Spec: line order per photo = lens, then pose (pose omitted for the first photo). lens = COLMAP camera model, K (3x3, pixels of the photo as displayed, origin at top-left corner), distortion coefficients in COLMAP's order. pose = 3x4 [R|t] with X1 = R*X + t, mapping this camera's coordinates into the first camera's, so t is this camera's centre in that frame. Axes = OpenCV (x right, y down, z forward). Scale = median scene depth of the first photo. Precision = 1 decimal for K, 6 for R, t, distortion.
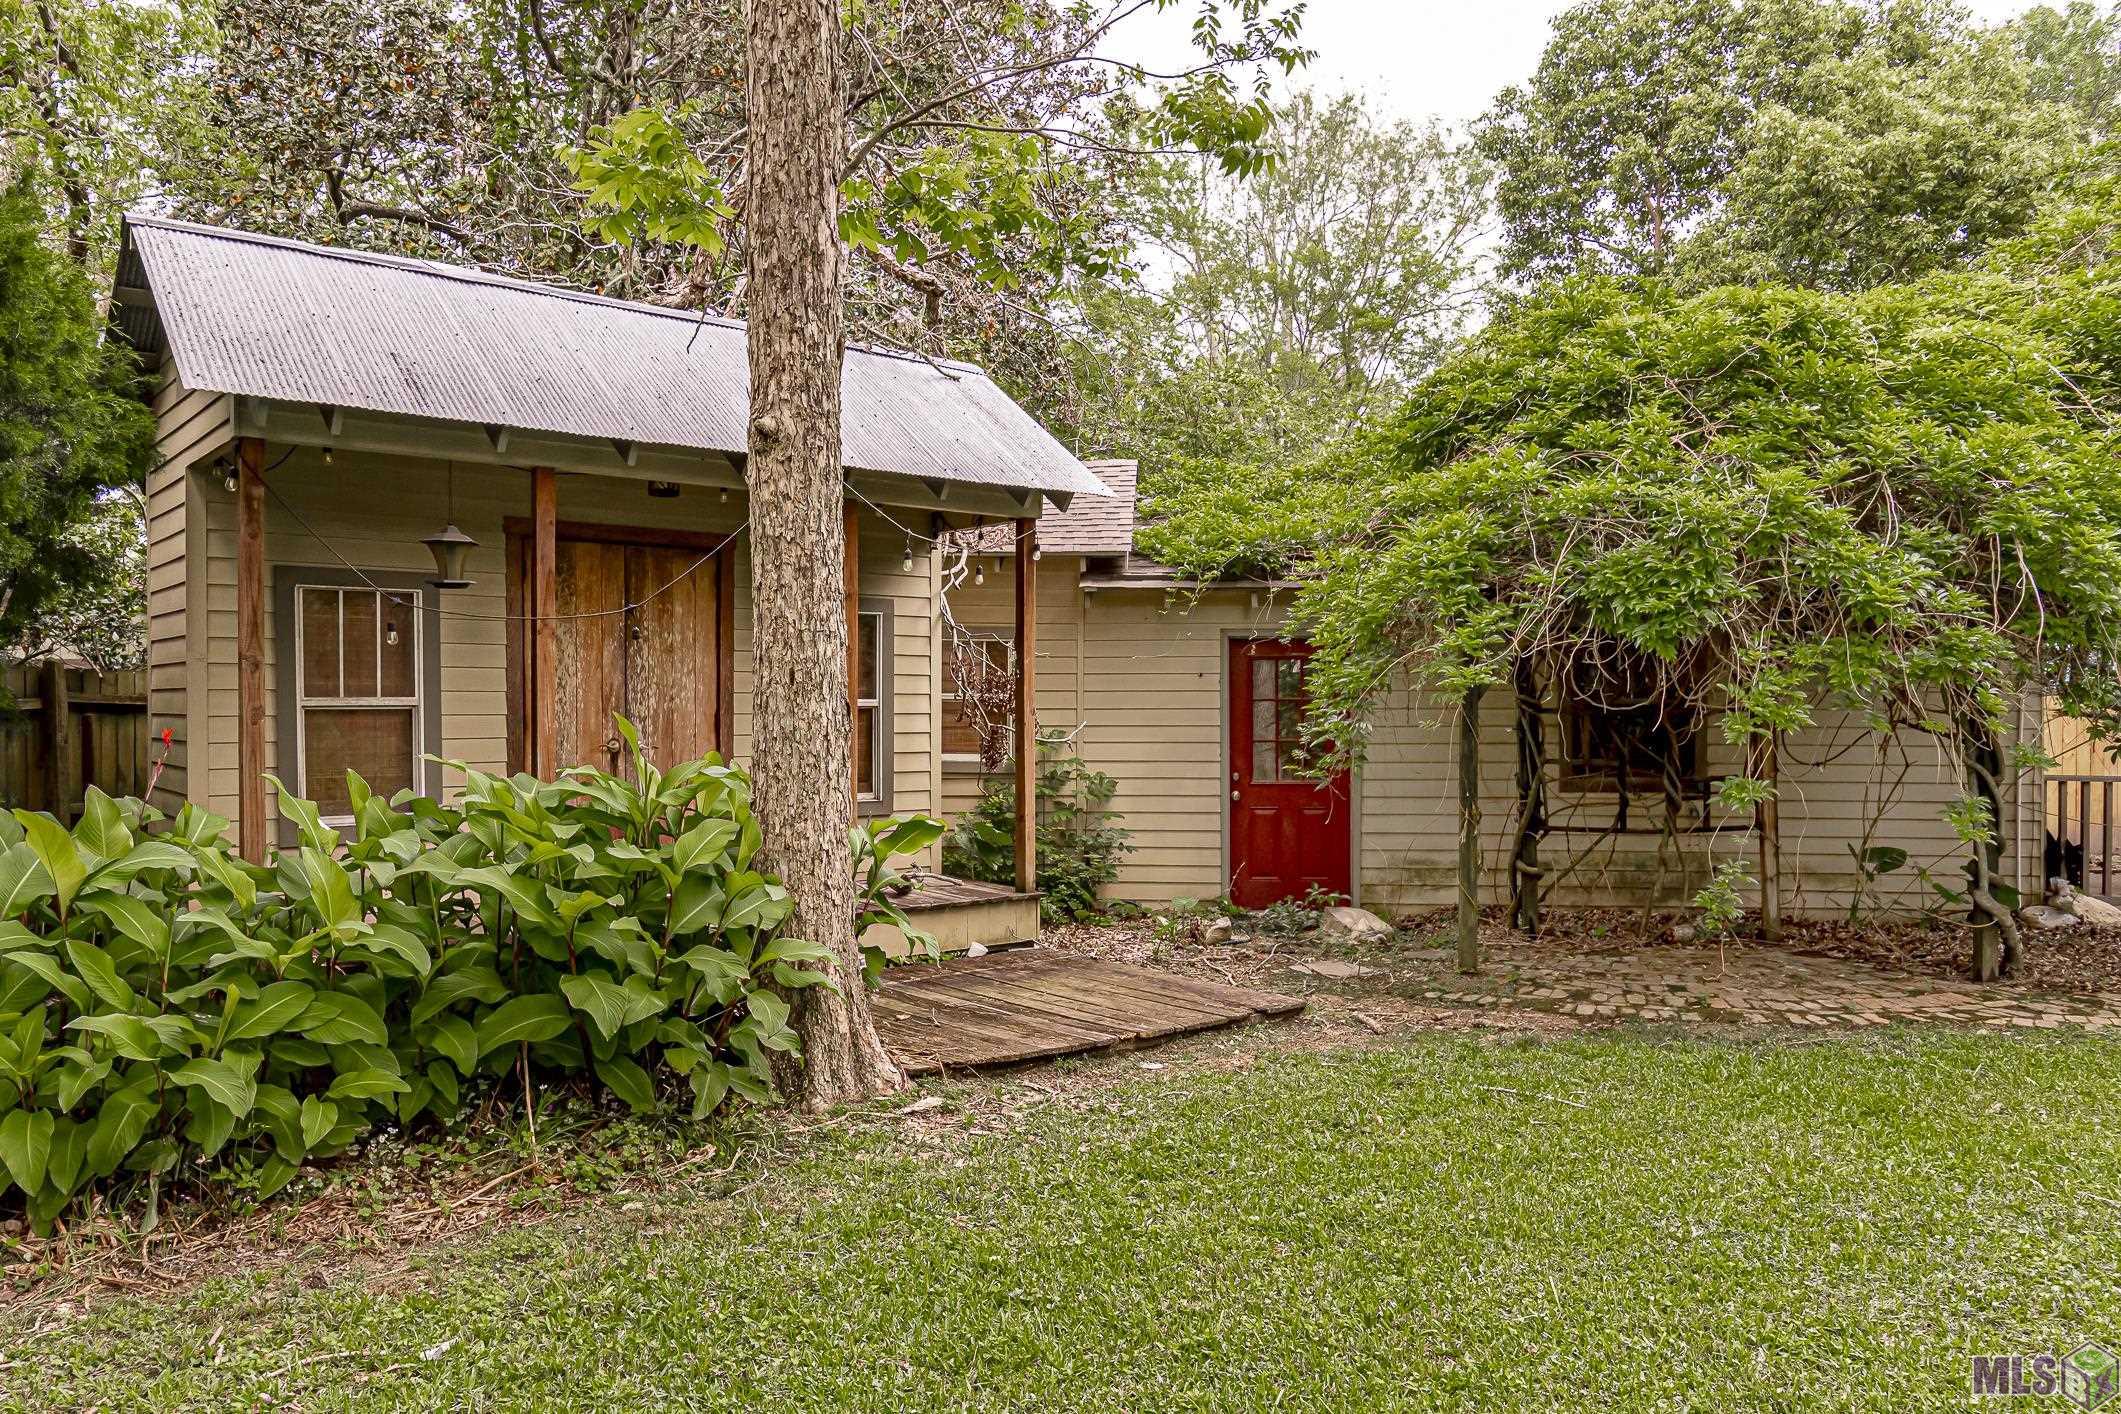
lens RADIAL K [[1523.2, 0, 1060.0], [0, 1523.2, 711.1], [0, 0, 1]] dist [-0.002807, -0.006200]
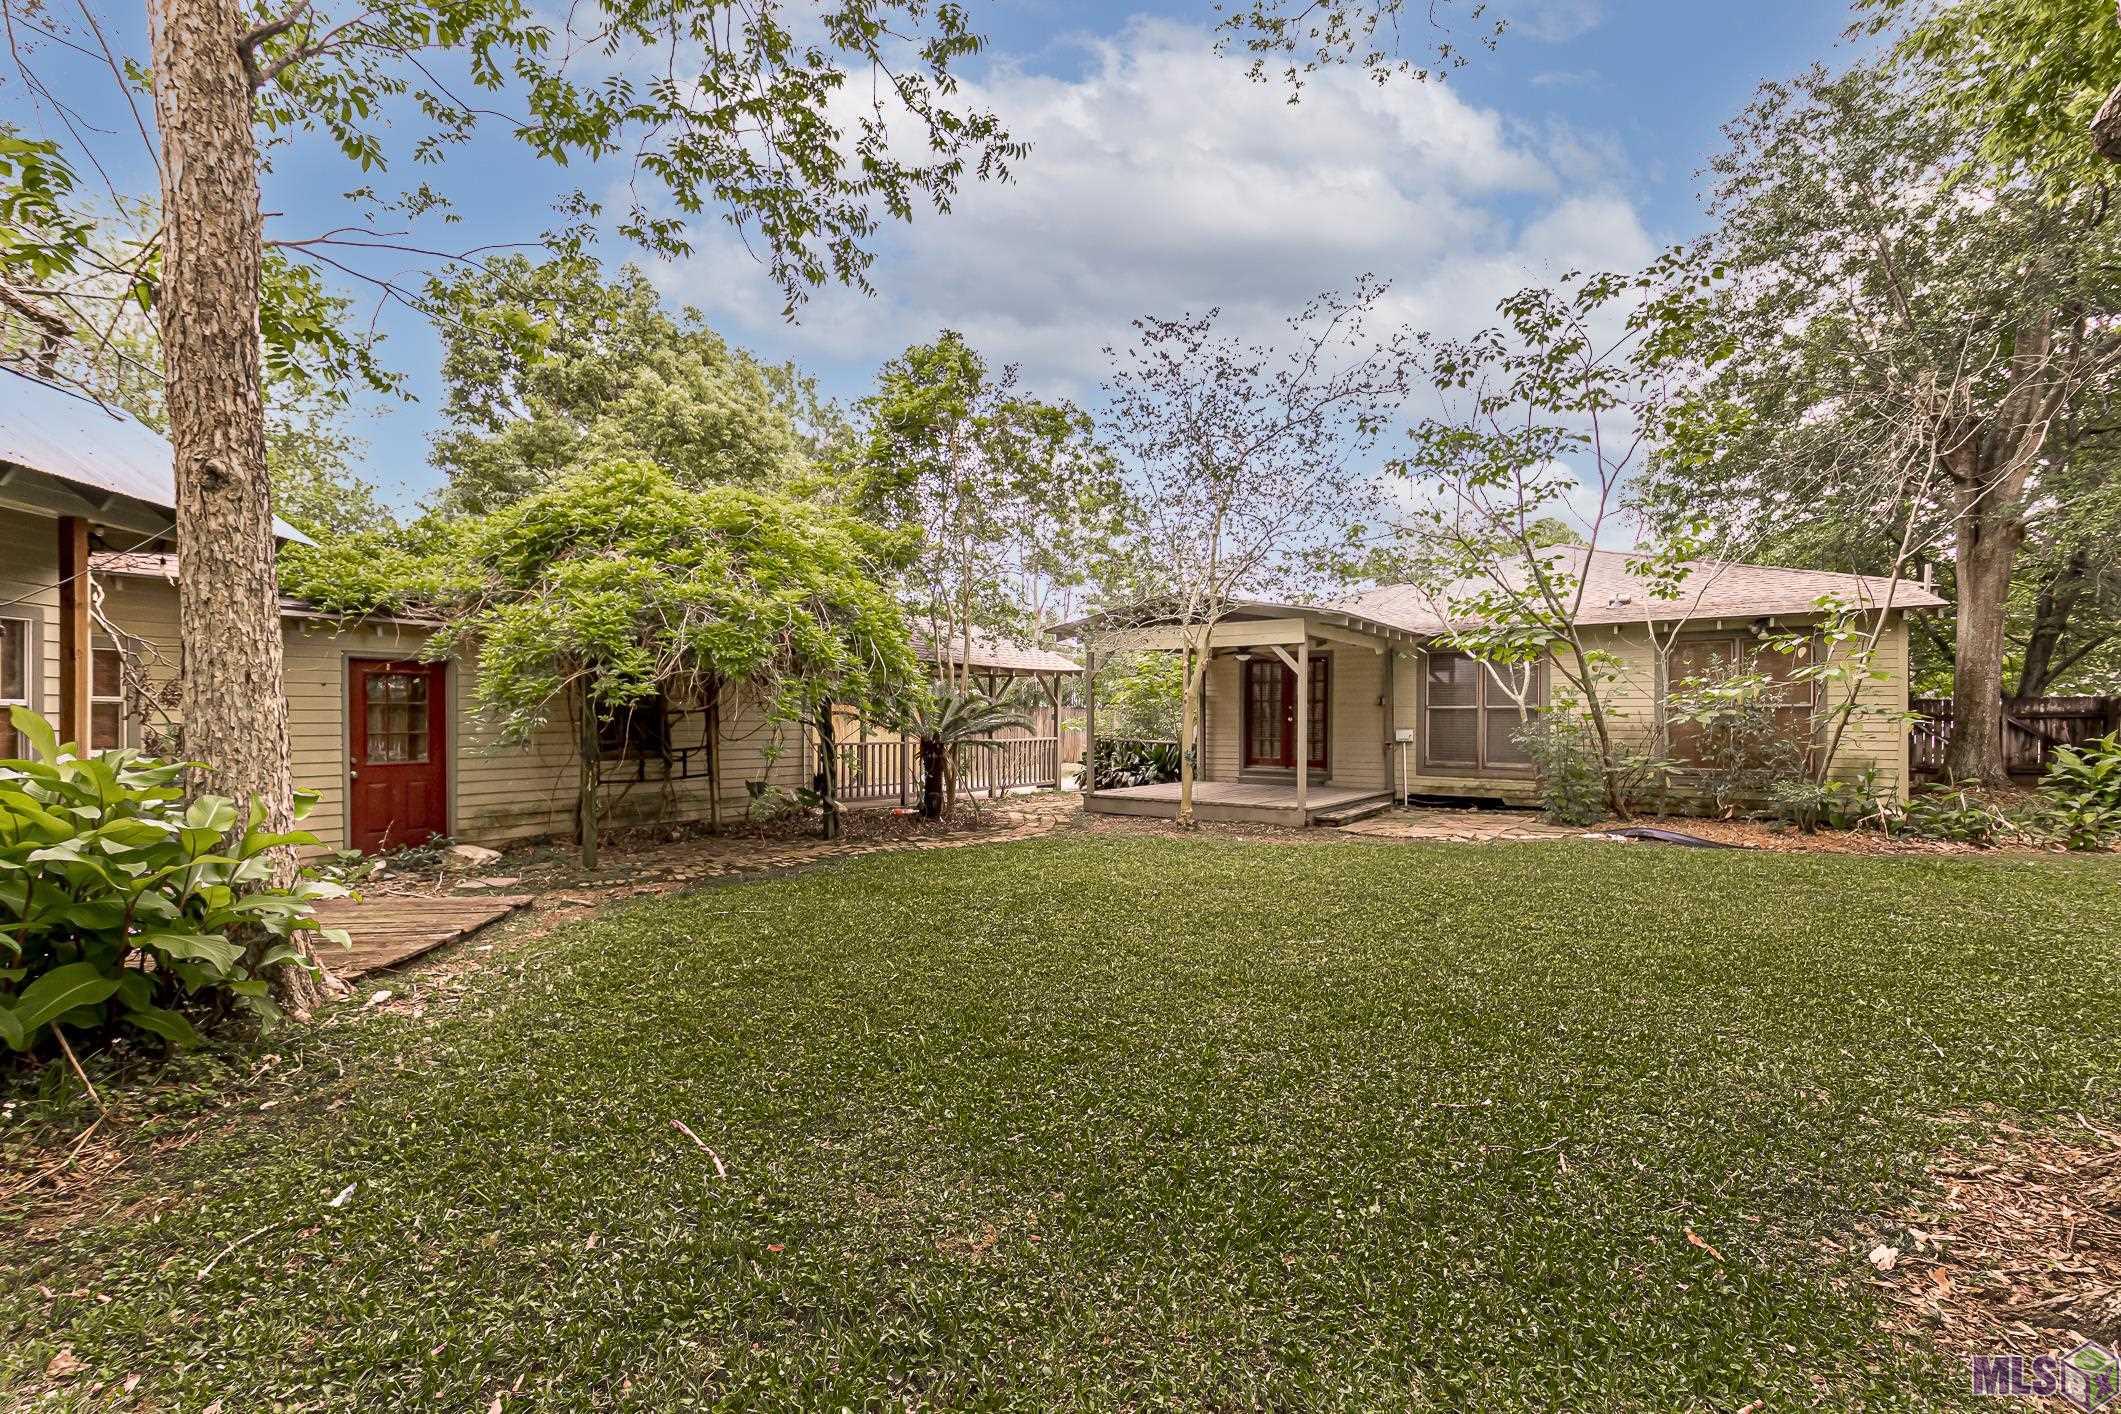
lens RADIAL K [[947.3, 0, 1058.9], [0, 947.3, 708.5], [0, 0, 1]] dist [-0.001897, -0.000222]
pose [[0.532066, 0.005576, 0.846685, -0.461571], [0.002815, 0.999961, -0.008355, 0.010392], [-0.846698, 0.006829, 0.532029, 0.040438]]
